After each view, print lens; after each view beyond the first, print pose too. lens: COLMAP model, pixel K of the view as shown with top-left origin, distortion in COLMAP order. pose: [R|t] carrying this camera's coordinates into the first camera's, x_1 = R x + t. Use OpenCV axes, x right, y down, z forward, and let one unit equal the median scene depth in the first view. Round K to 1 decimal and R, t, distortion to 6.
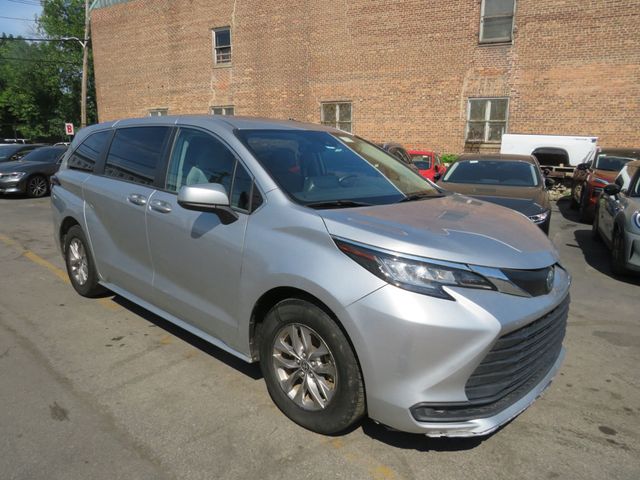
lens RADIAL K [[451.6, 0, 292.7], [0, 451.6, 252.2], [0, 0, 1]] dist [-0.048491, 0.024271]
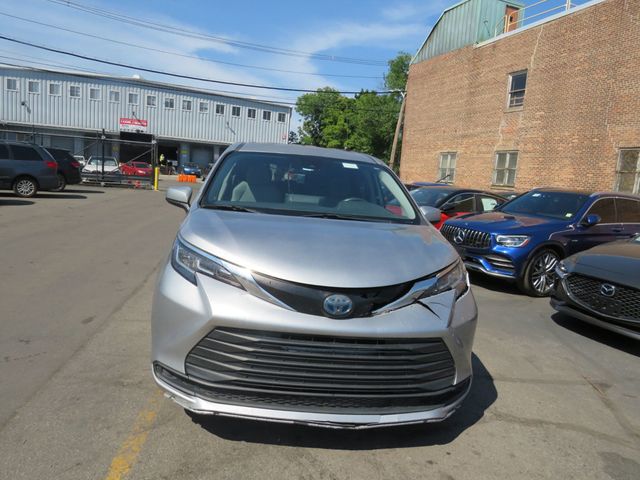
lens RADIAL K [[451.6, 0, 305.4], [0, 451.6, 249.7], [0, 0, 1]] dist [-0.048491, 0.024271]
pose [[0.763812, 0.152433, -0.627181, 0.152259], [-0.214842, 0.976345, -0.024349, -0.002550], [0.608633, 0.153343, 0.778493, 0.026919]]
